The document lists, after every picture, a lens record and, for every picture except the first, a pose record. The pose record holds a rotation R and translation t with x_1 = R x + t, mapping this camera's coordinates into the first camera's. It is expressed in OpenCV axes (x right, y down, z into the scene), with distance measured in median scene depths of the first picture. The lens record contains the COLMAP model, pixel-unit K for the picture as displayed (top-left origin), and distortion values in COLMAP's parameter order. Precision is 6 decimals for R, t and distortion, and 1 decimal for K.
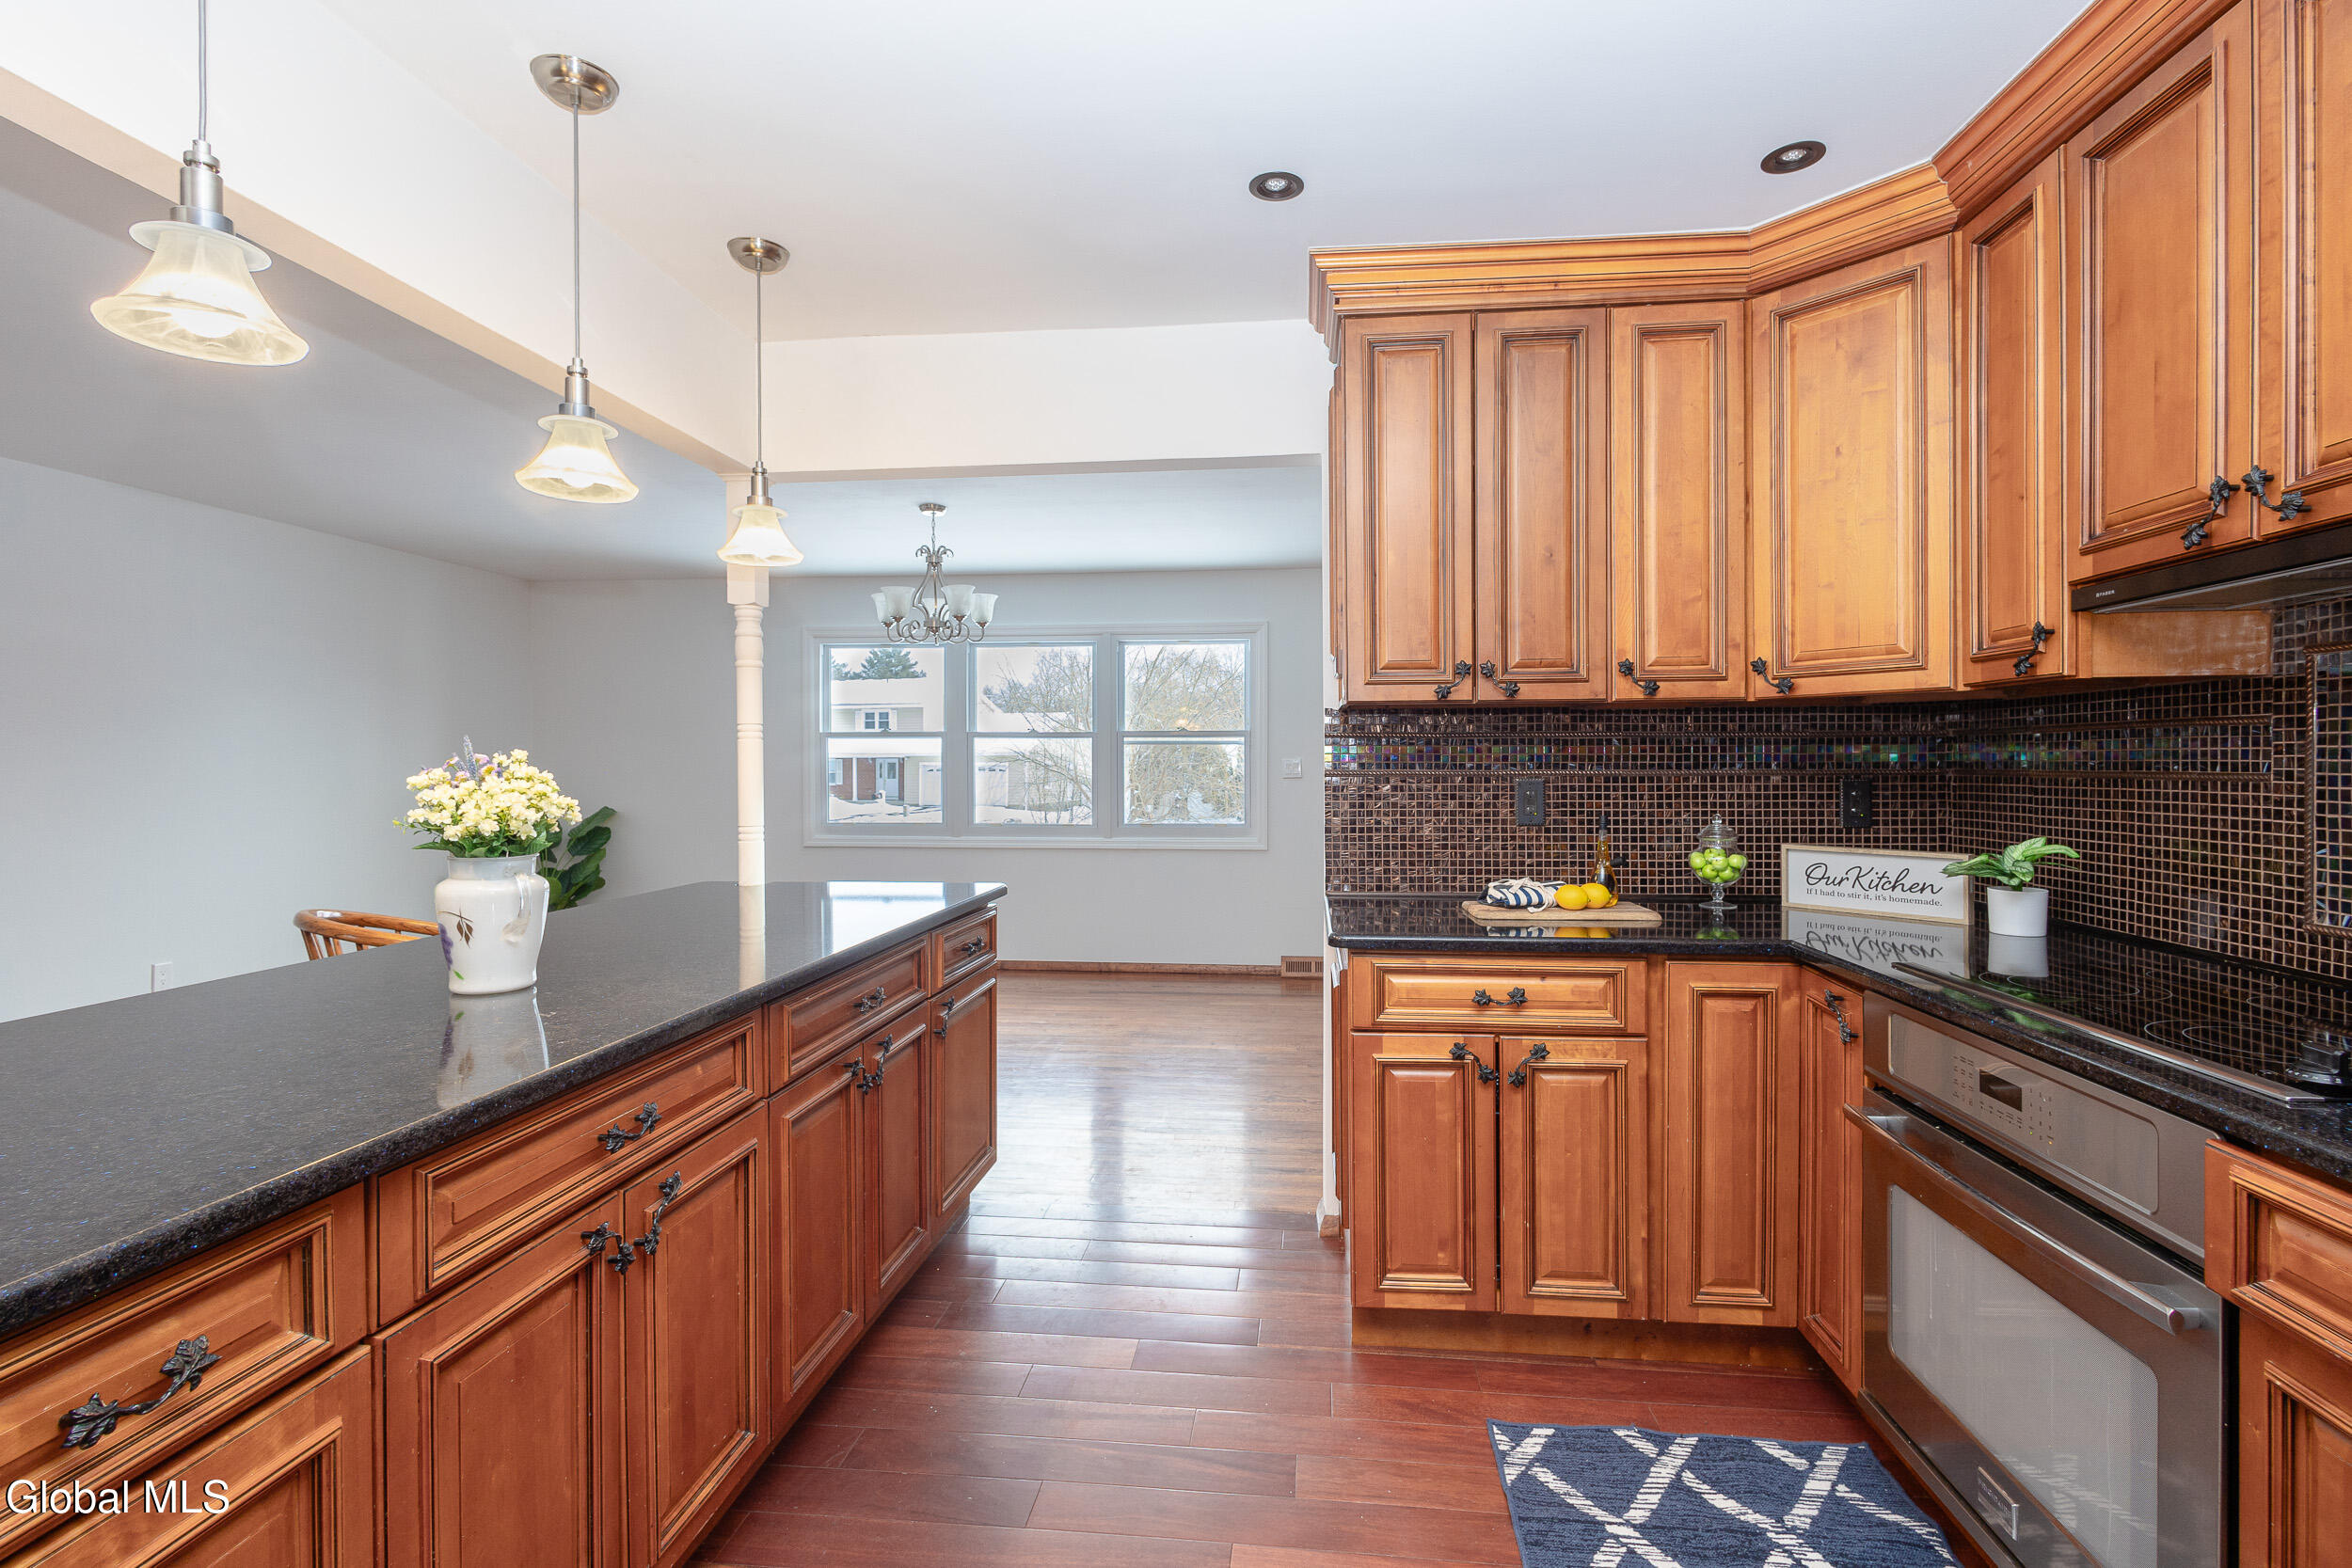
lens RADIAL K [[1158.5, 0, 1176.0], [0, 1158.5, 784.0], [0, 0, 1]] dist [0.000533, -0.000572]
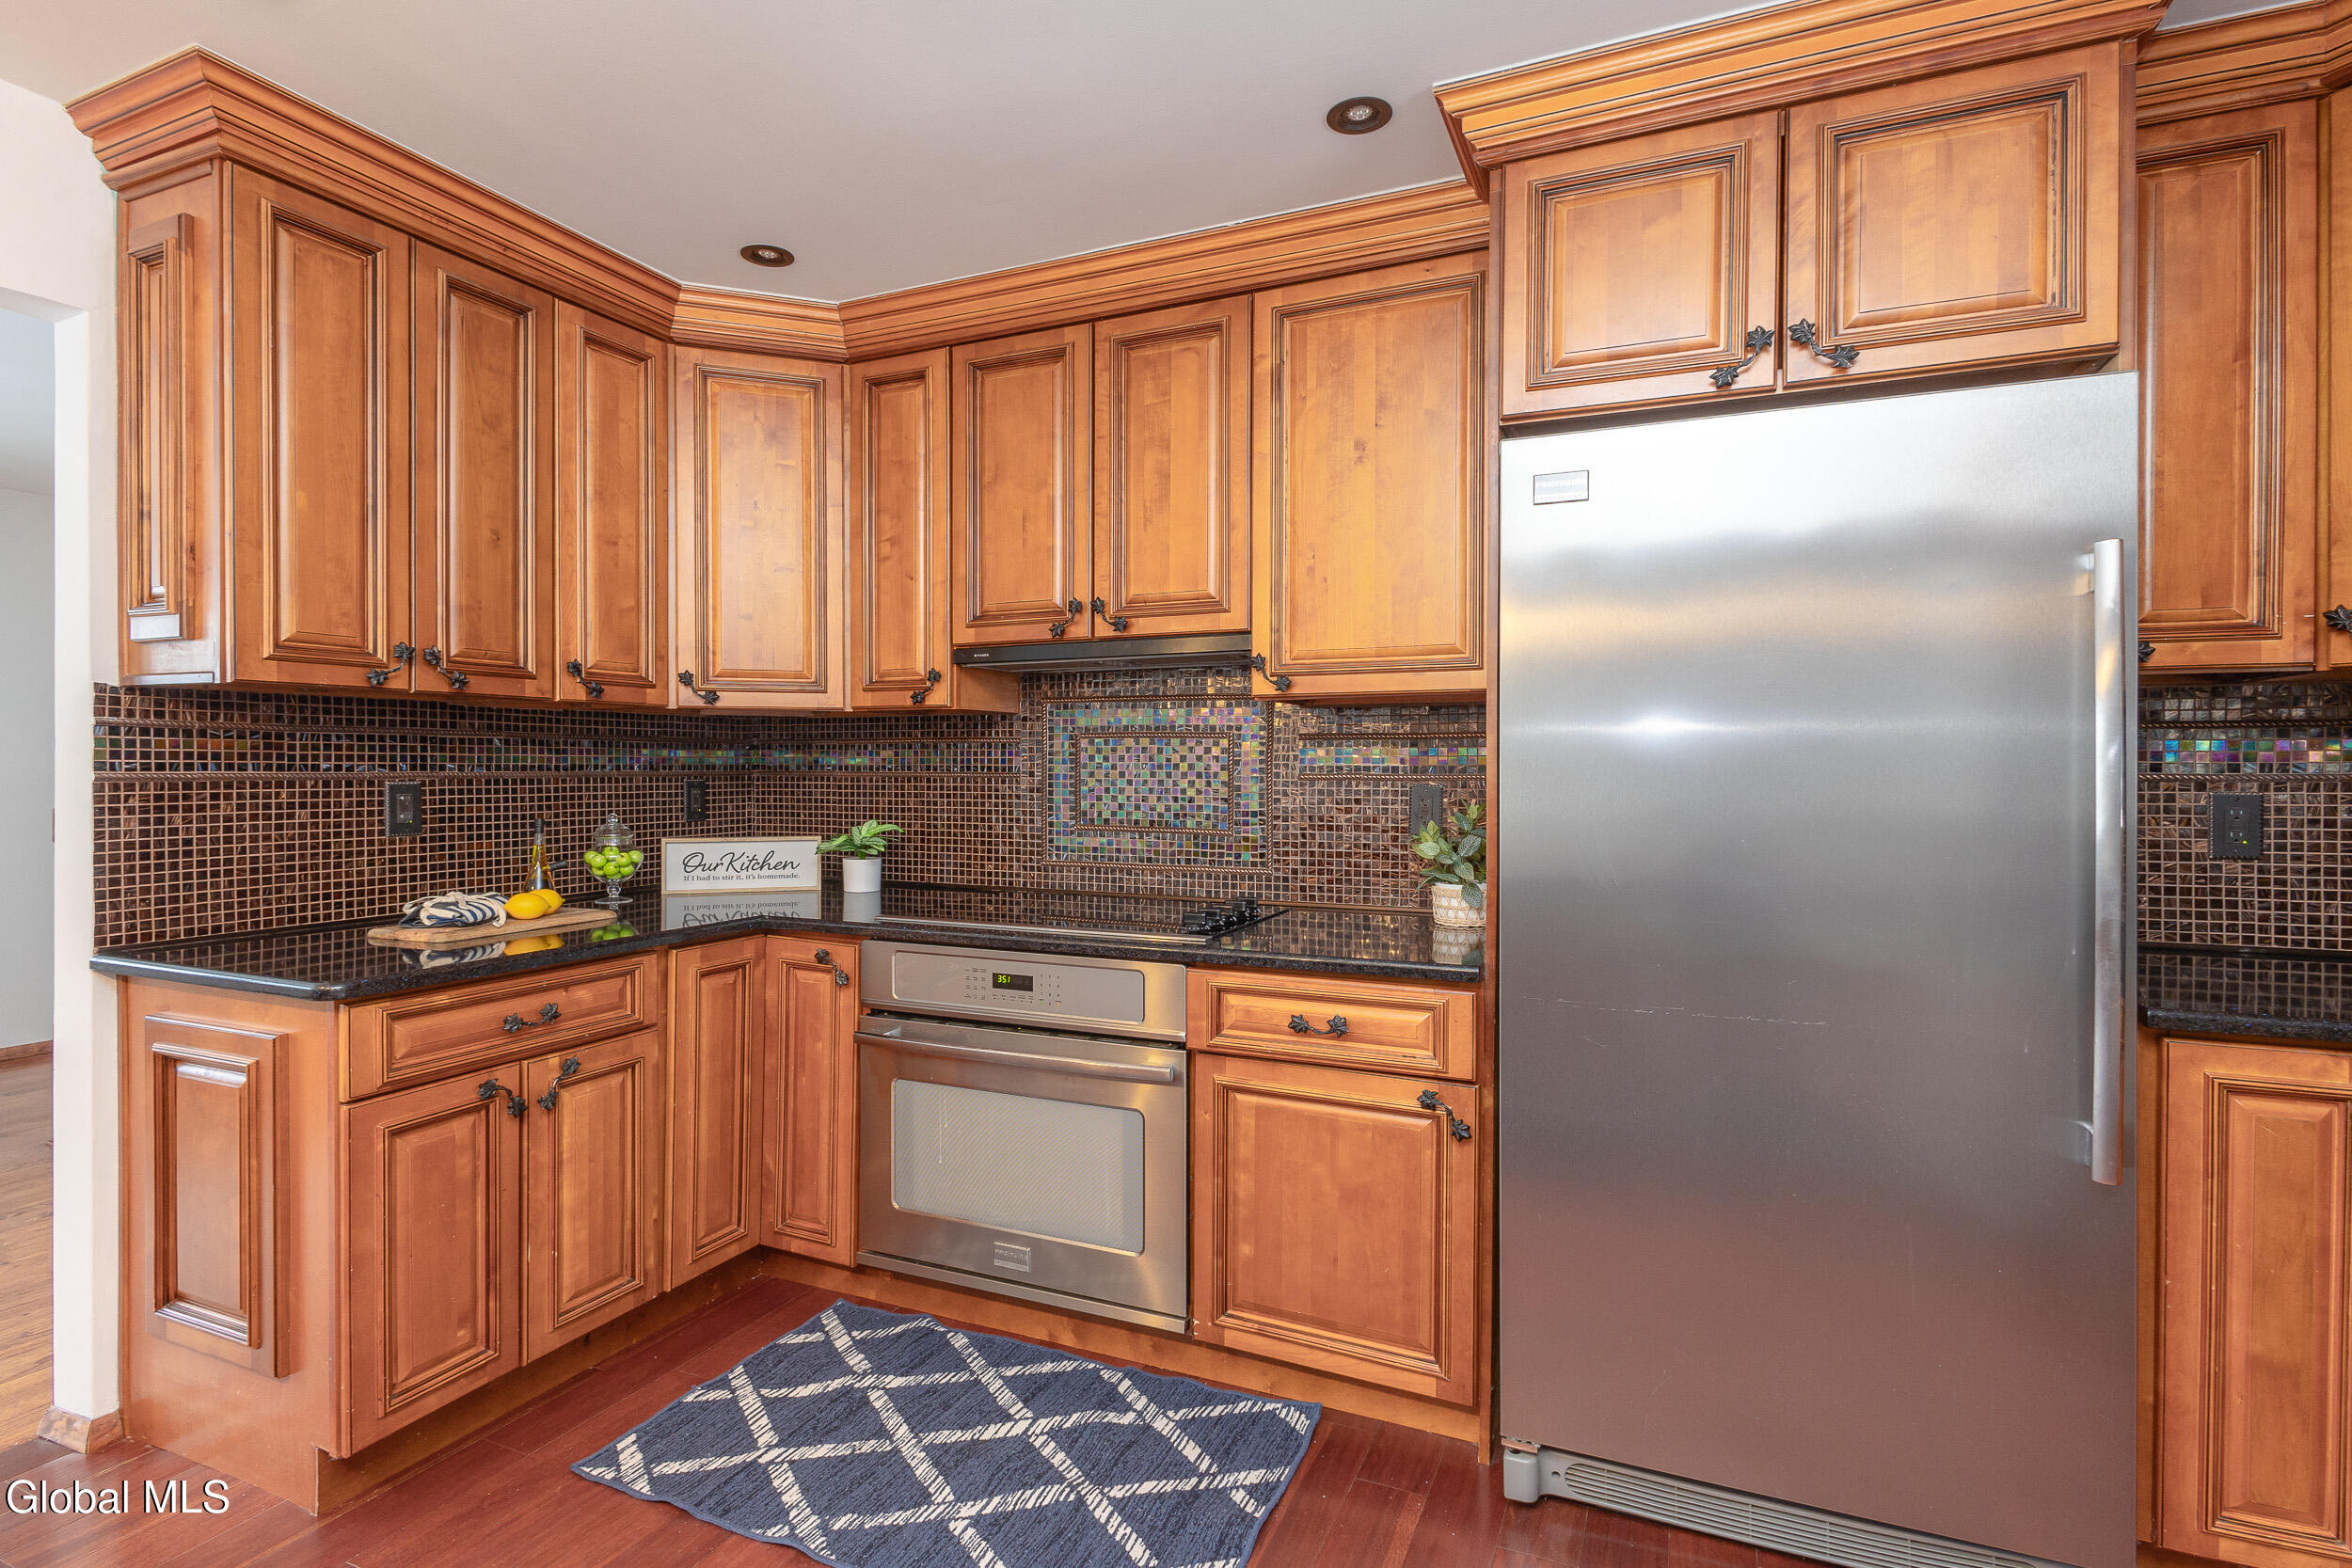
lens RADIAL K [[1098.8, 0, 1231.4], [0, 1098.8, 783.3], [0, 0, 1]] dist [0.002053, 0.000019]
pose [[0.281202, -0.010106, 0.959595, -0.334966], [0.014111, 0.999880, 0.006395, 0.000083], [-0.959545, 0.011743, 0.281311, 0.183874]]
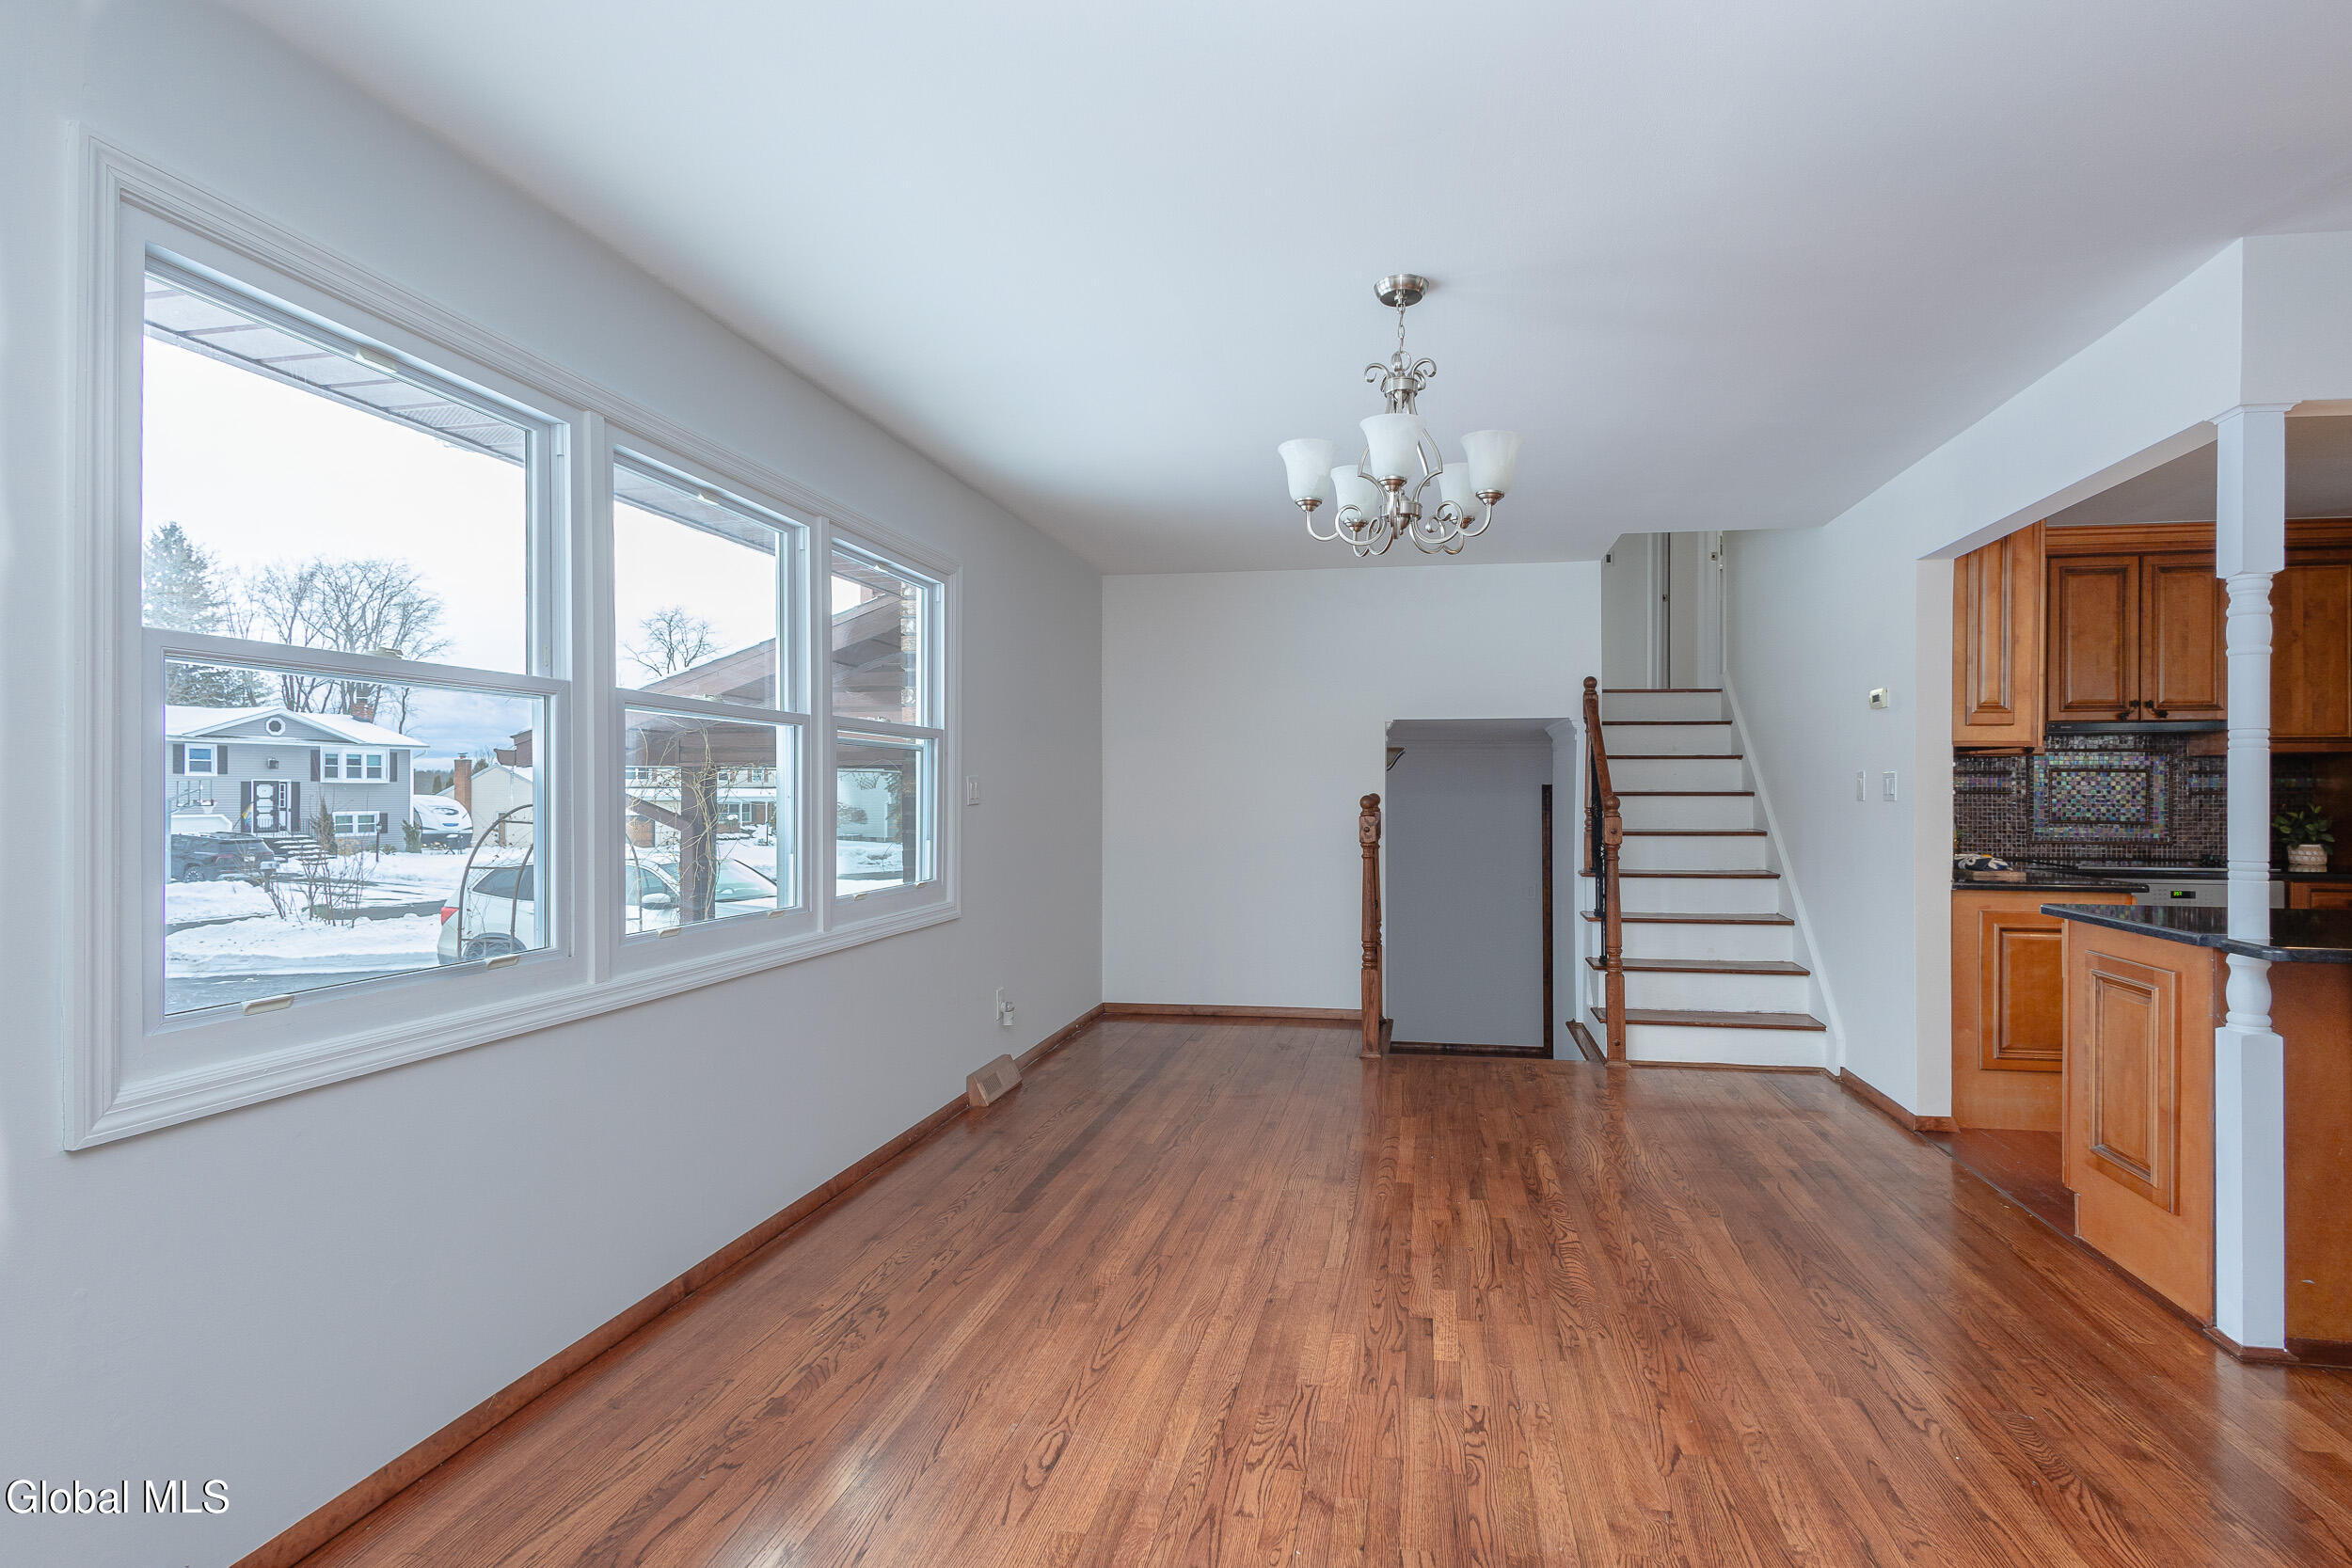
lens RADIAL K [[1098.8, 0, 1231.4], [0, 1098.8, 783.3], [0, 0, 1]] dist [0.002053, 0.000019]
pose [[0.073069, 0.010246, 0.997274, -1.357828], [0.016936, 0.999790, -0.011513, -0.020980], [-0.997183, 0.017731, 0.072880, 1.899602]]
